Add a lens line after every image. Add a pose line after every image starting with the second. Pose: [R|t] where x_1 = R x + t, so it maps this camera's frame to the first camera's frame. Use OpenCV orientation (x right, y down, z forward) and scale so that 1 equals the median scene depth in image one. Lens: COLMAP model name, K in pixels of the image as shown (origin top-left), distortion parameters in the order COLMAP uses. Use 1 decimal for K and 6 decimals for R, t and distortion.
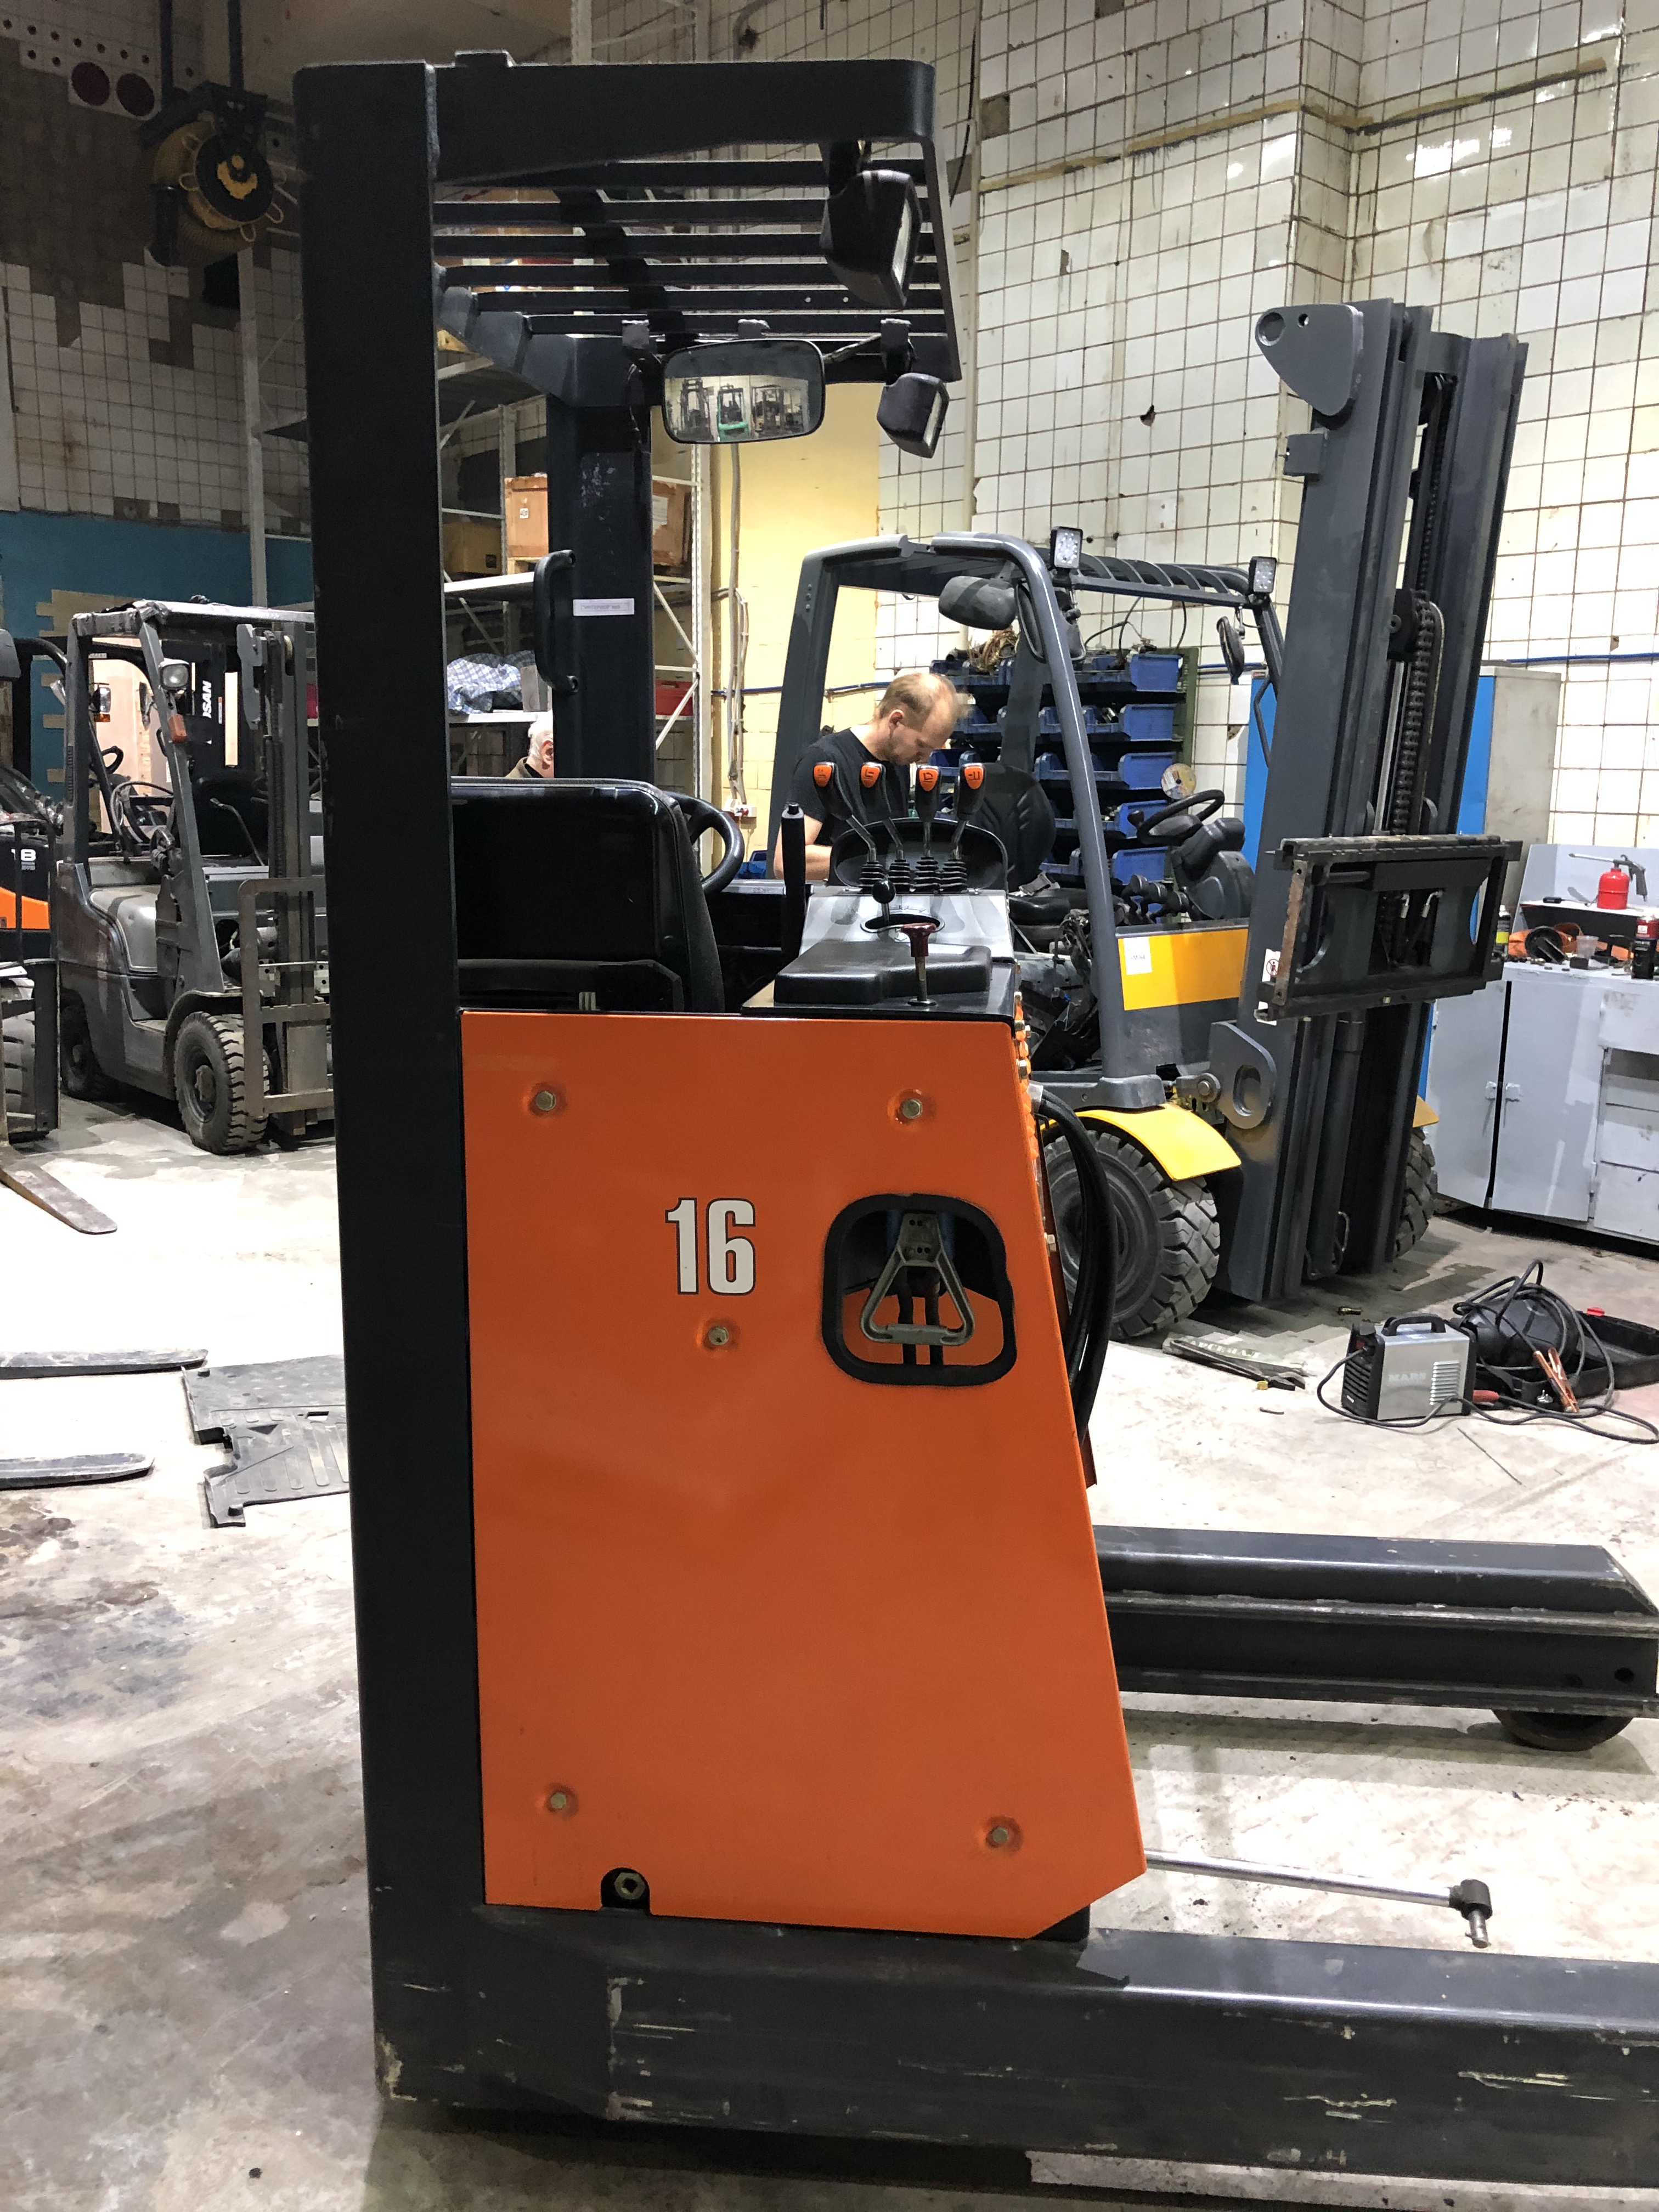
lens RADIAL K [[1842.9, 0, 838.1], [0, 1842.9, 1118.8], [0, 0, 1]] dist [-0.058943, 0.079946]
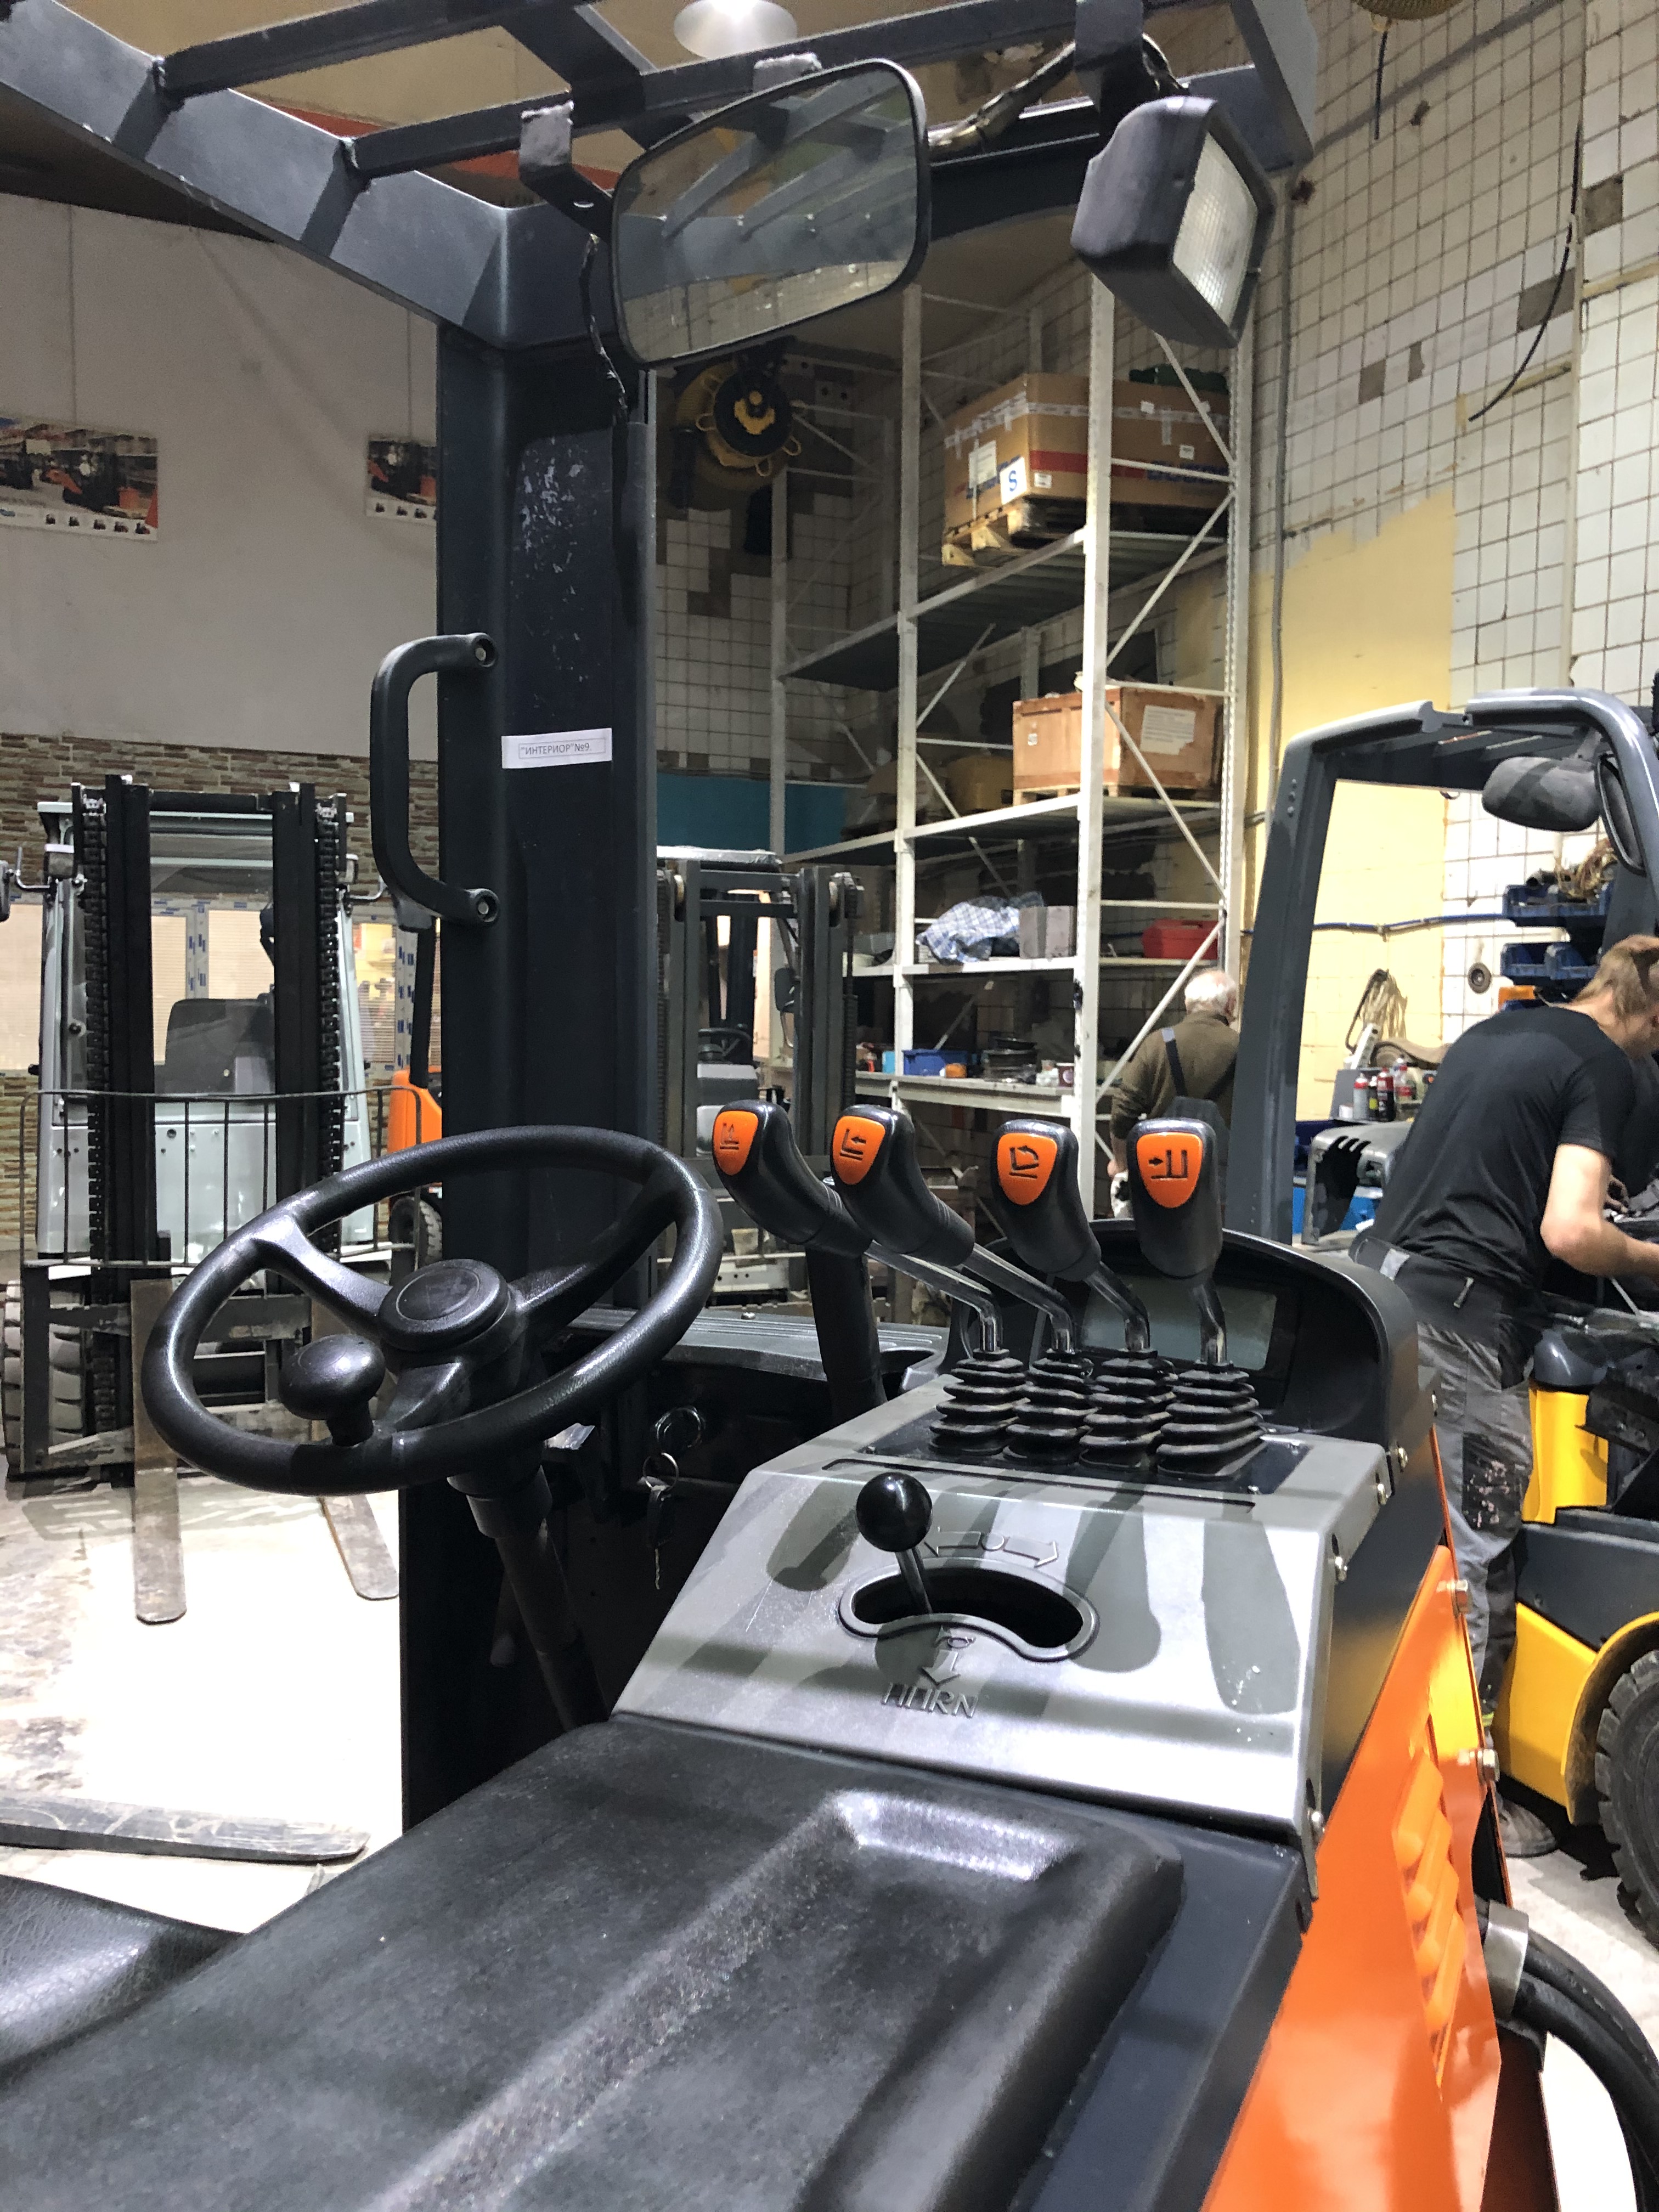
lens RADIAL K [[1858.5, 0, 823.0], [0, 1858.5, 1150.7], [0, 0, 1]] dist [-0.006527, 0.006981]
pose [[0.946913, 0.016287, -0.321077, 0.024797], [-0.053059, 0.992937, -0.106113, -0.032547], [0.317081, 0.117516, 0.941089, 0.148200]]
